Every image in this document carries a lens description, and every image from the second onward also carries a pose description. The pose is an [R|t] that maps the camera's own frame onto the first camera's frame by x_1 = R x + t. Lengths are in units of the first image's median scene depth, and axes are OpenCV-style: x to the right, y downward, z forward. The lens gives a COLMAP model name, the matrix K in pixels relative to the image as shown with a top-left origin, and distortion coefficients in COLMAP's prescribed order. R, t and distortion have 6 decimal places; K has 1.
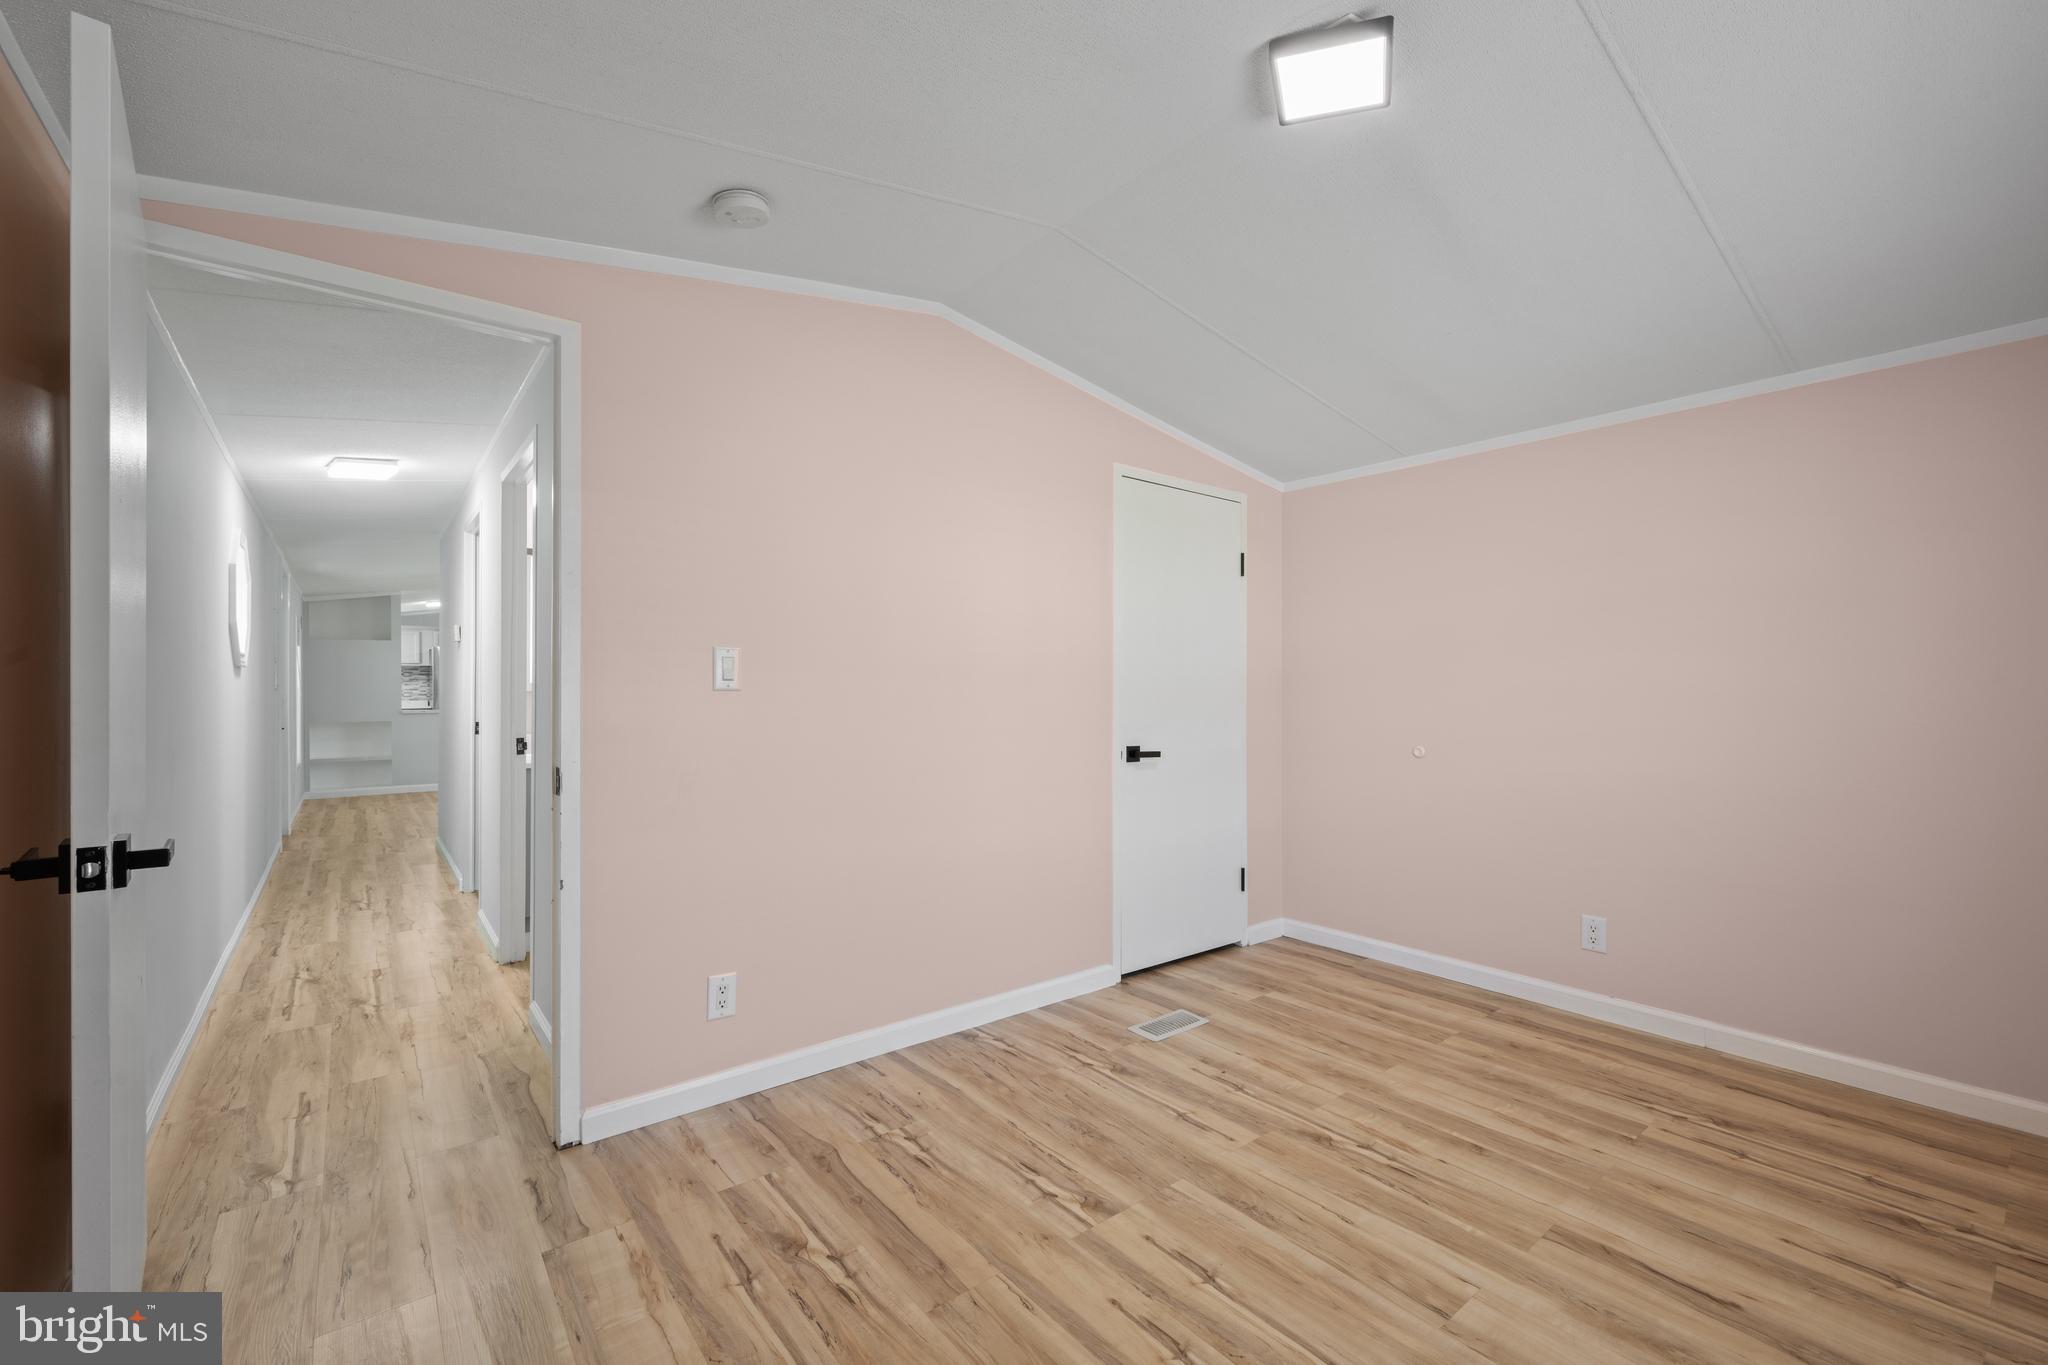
lens RADIAL K [[850.0, 0, 1029.4], [0, 850.0, 690.9], [0, 0, 1]] dist [0.000255, 0.000118]
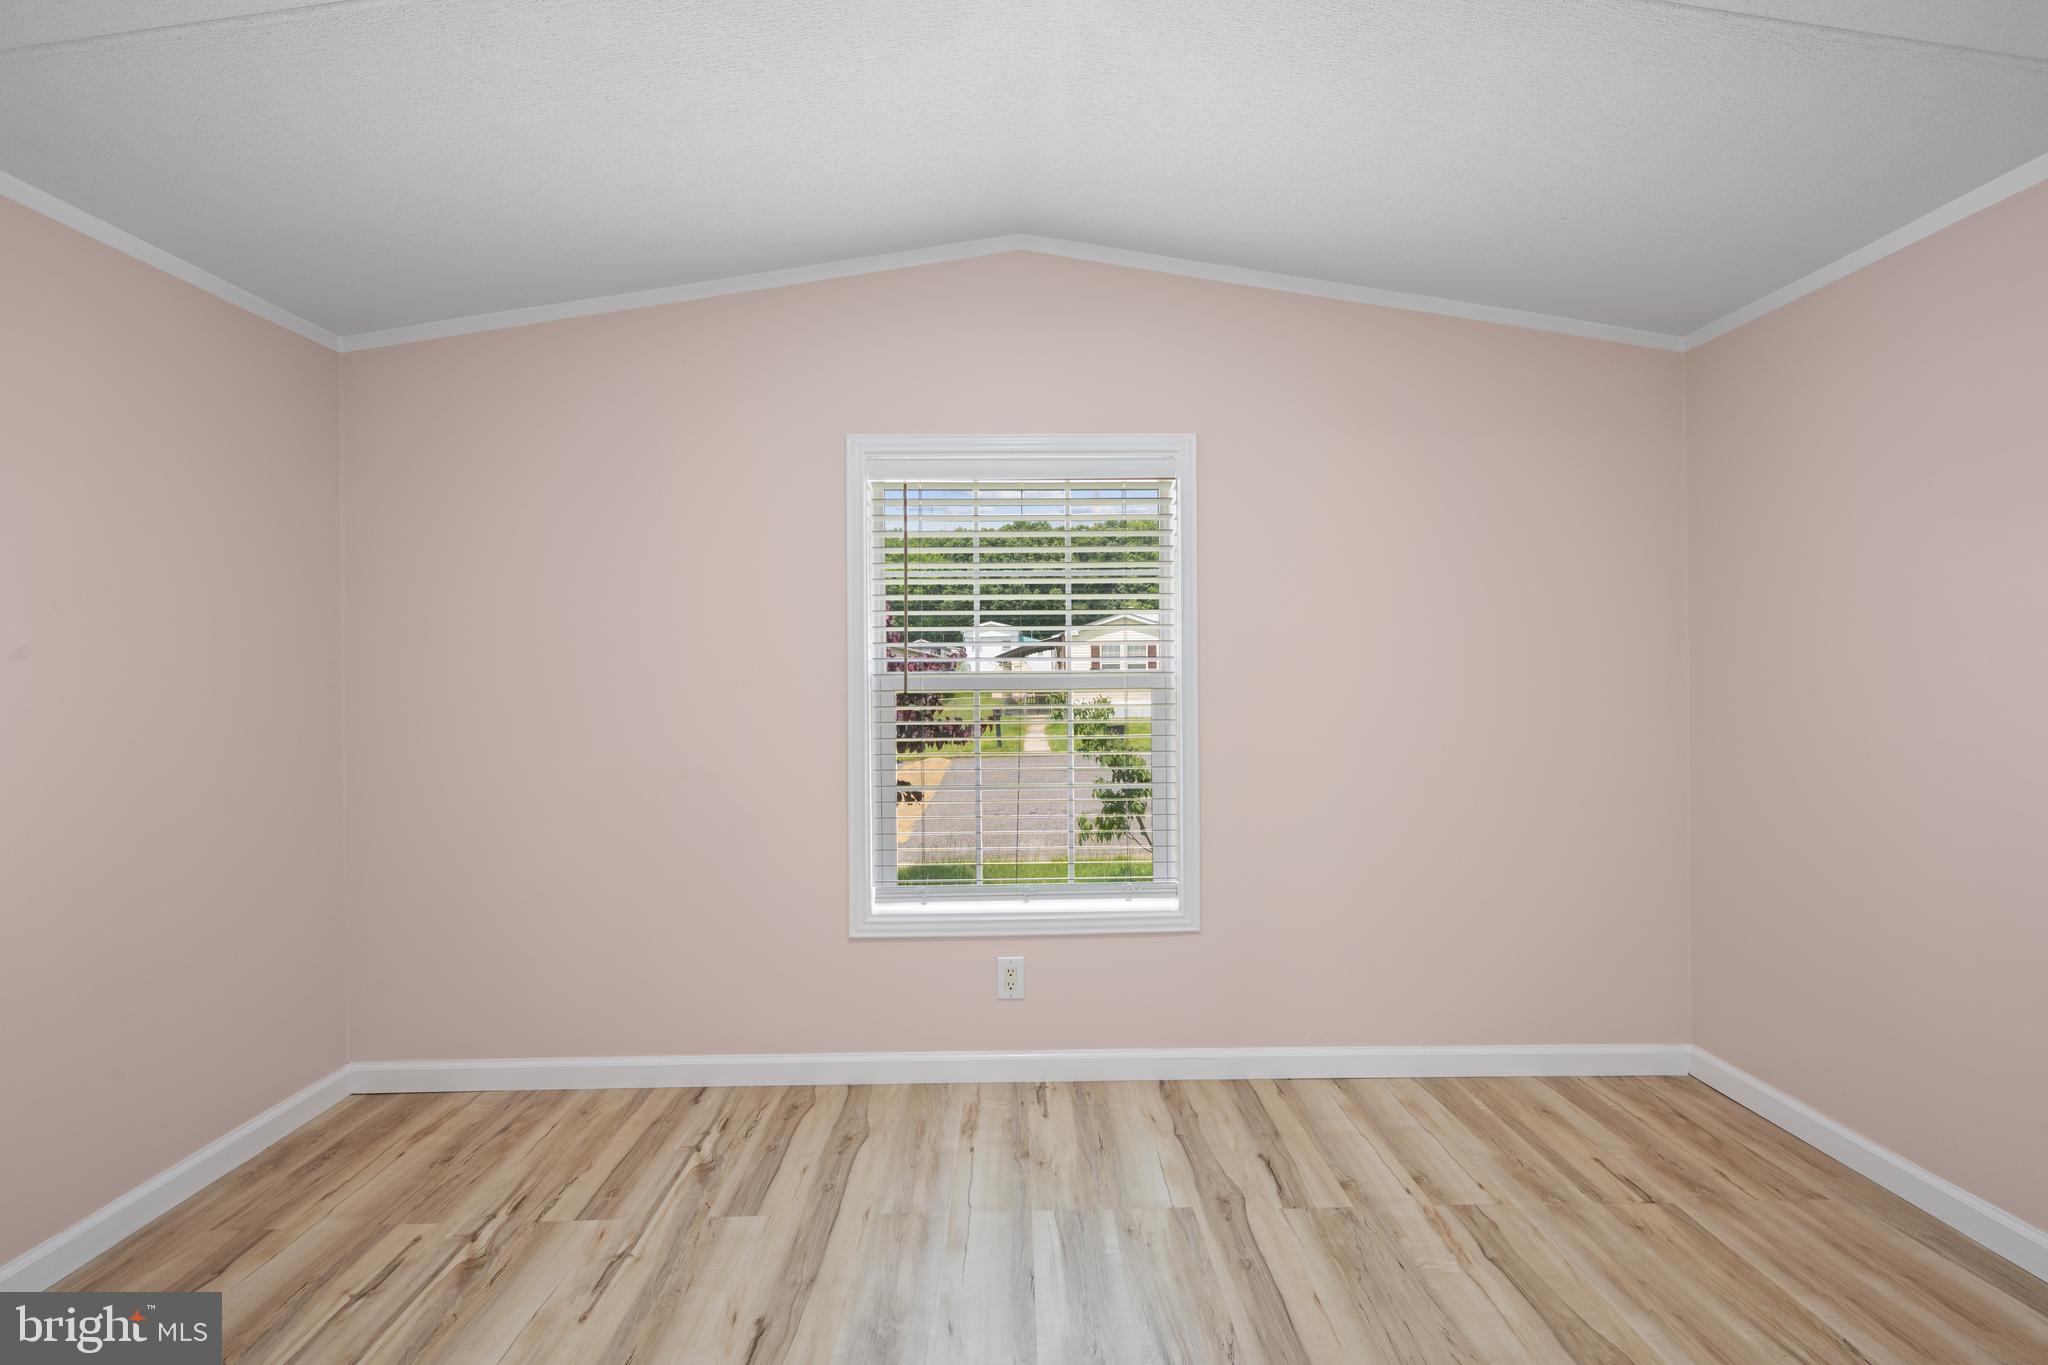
lens RADIAL K [[847.1, 0, 1028.4], [0, 847.1, 673.8], [0, 0, 1]] dist [-0.000401, -0.000483]
pose [[-0.793392, 0.006123, 0.608680, 0.001794], [0.008664, 0.999962, 0.001233, -0.005359], [-0.608649, 0.006252, -0.793415, 1.162632]]
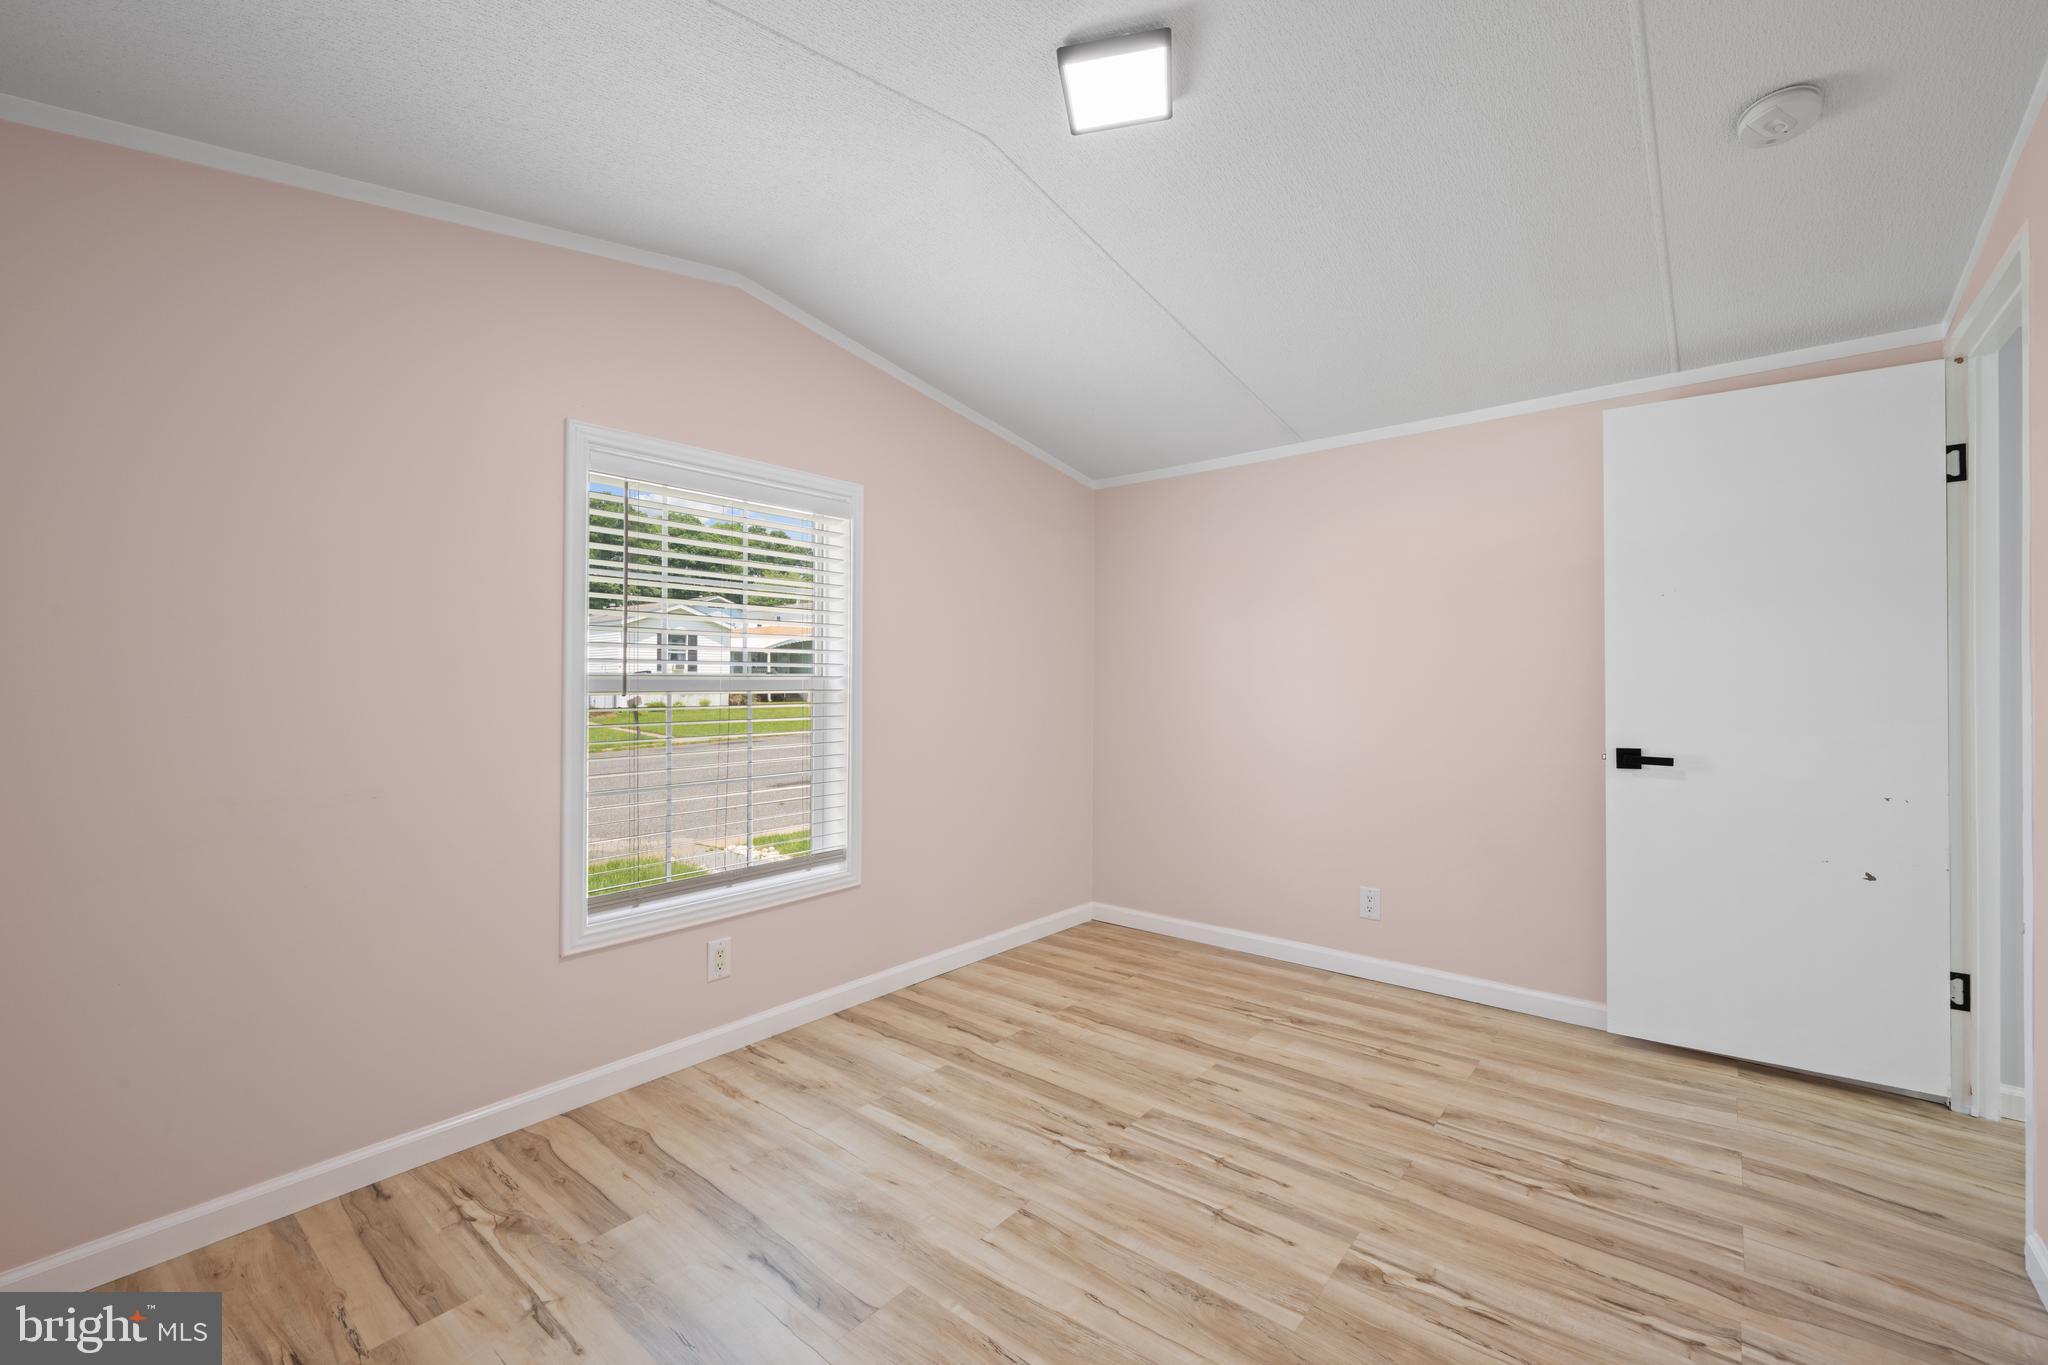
lens RADIAL K [[848.1, 0, 1032.2], [0, 848.1, 680.1], [0, 0, 1]] dist [-0.000487, 0.000009]
pose [[-0.977683, -0.003620, -0.210056, 0.527672], [-0.004471, 0.999984, 0.003577, -0.004890], [0.210039, 0.004436, -0.977683, 1.564673]]
